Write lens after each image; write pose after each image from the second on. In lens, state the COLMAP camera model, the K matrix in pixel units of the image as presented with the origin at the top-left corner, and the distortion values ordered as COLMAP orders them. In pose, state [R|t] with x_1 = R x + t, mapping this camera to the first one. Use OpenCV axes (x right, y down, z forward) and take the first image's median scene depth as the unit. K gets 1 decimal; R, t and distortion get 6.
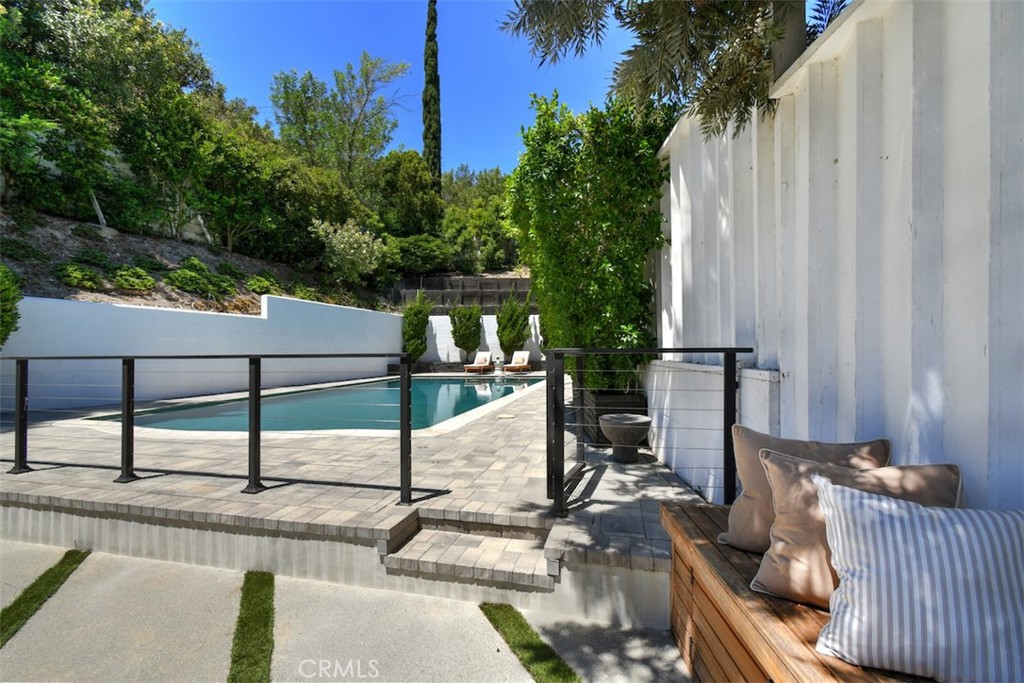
lens RADIAL K [[464.4, 0, 512.0], [0, 464.4, 341.5], [0, 0, 1]] dist [0.010362, 0.000326]
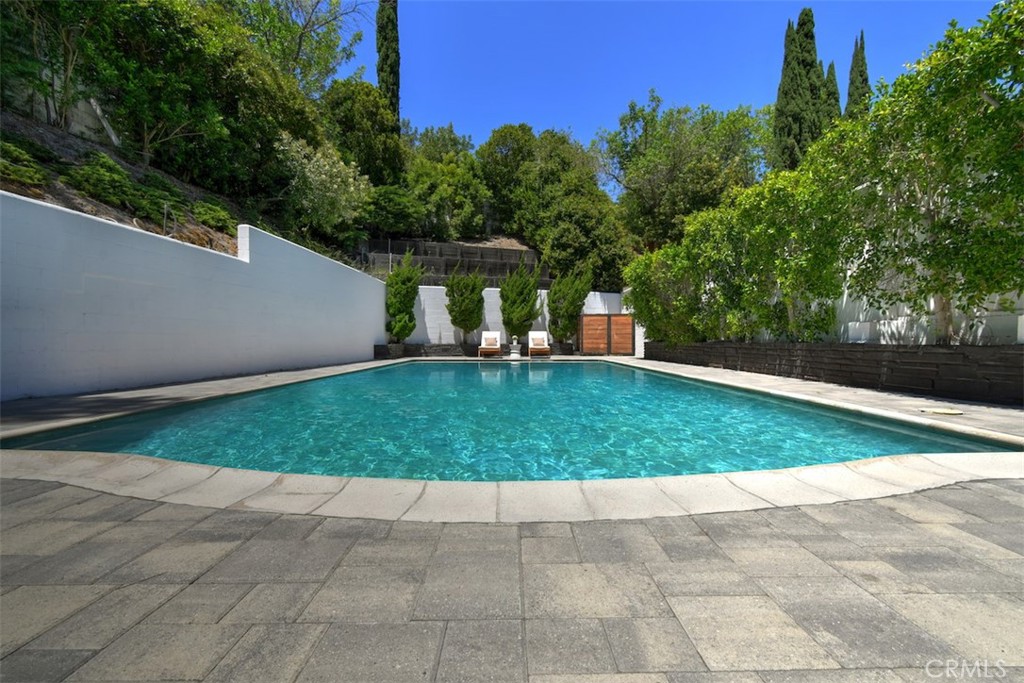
lens RADIAL K [[467.6, 0, 523.8], [0, 467.6, 352.9], [0, 0, 1]] dist [0.000836, -0.000137]
pose [[0.970033, 0.004621, 0.242928, -0.202697], [-0.014672, 0.999109, 0.039581, 0.026286], [-0.242529, -0.041959, 0.969236, 0.188230]]
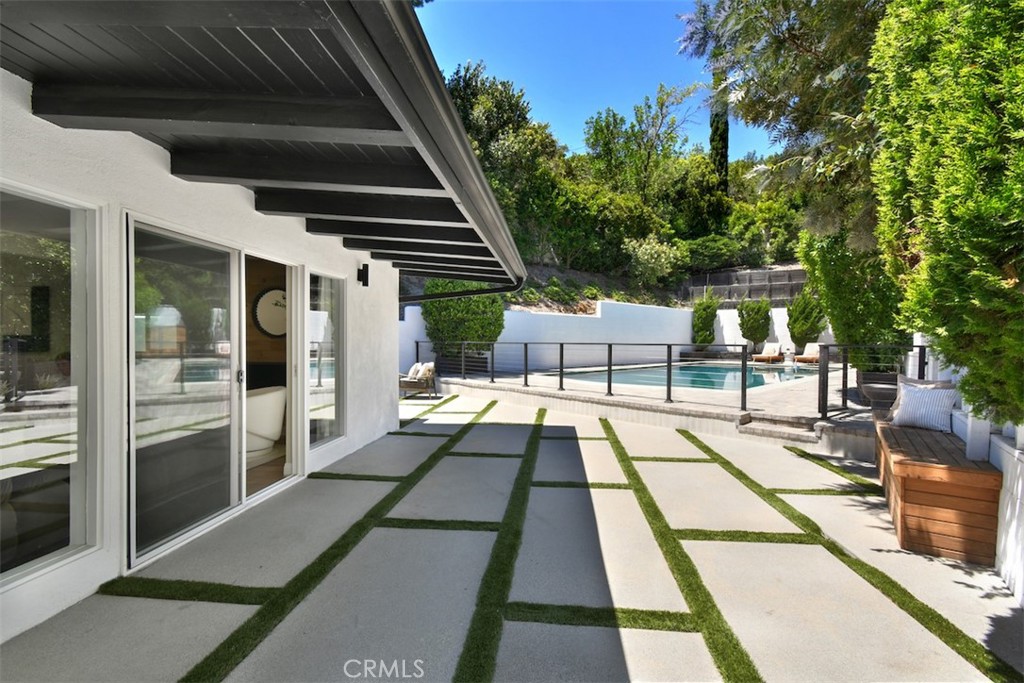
lens RADIAL K [[464.4, 0, 512.0], [0, 464.4, 341.5], [0, 0, 1]] dist [0.010362, 0.000326]
pose [[0.845906, 0.016354, -0.533081, 0.003099], [-0.003284, 0.999671, 0.025458, -0.006564], [0.533321, -0.019784, 0.845681, -0.223397]]
